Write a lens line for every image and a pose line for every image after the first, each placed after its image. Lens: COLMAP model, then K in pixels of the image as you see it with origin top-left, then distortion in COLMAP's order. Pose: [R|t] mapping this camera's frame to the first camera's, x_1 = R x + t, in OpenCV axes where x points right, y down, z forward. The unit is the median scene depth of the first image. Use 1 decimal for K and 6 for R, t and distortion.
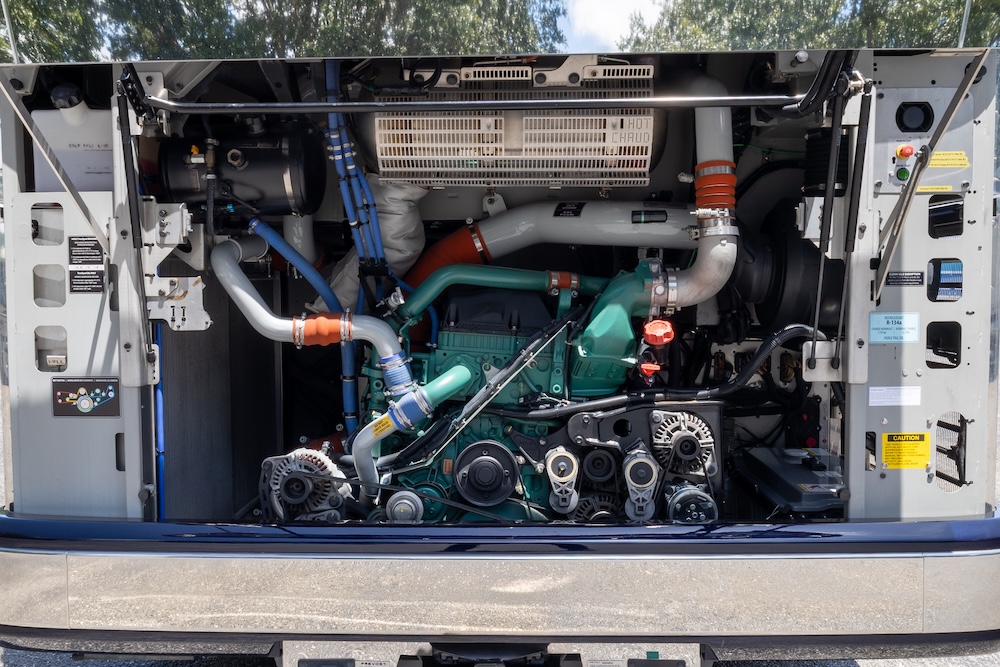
lens RADIAL K [[823.7, 0, 502.0], [0, 823.7, 338.0], [0, 0, 1]] dist [0.025629, -0.035078]
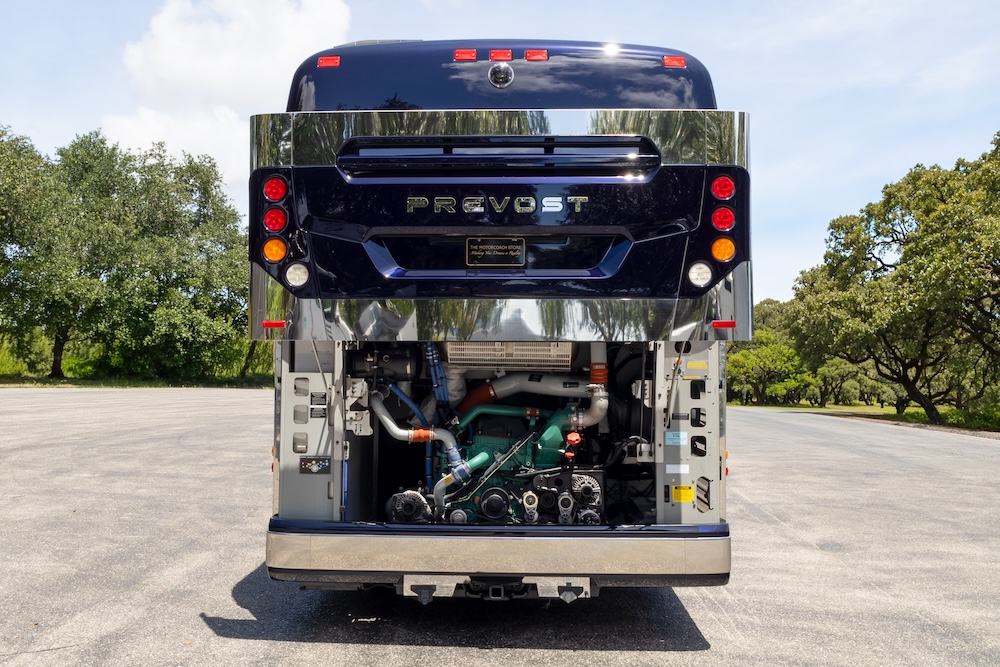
lens RADIAL K [[823.7, 0, 496.5], [0, 823.7, 325.0], [0, 0, 1]] dist [0.025629, -0.035078]
pose [[0.999925, 0.011309, -0.004631, -0.011341], [-0.011732, 0.994404, -0.104990, -0.074936], [0.003418, 0.105036, 0.994463, -1.234256]]
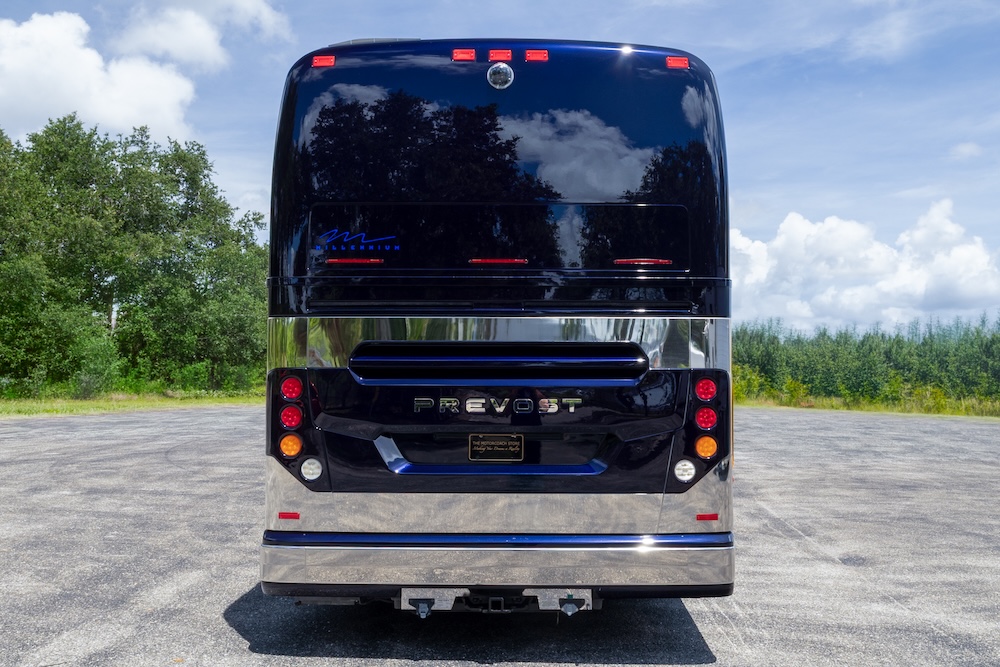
lens RADIAL K [[823.7, 0, 504.7], [0, 823.7, 334.6], [0, 0, 1]] dist [0.025629, -0.035078]
pose [[0.999885, 0.008081, 0.012840, -0.025684], [-0.006703, 0.994565, -0.103899, -0.076481], [-0.013610, 0.103801, 0.994505, -1.188791]]
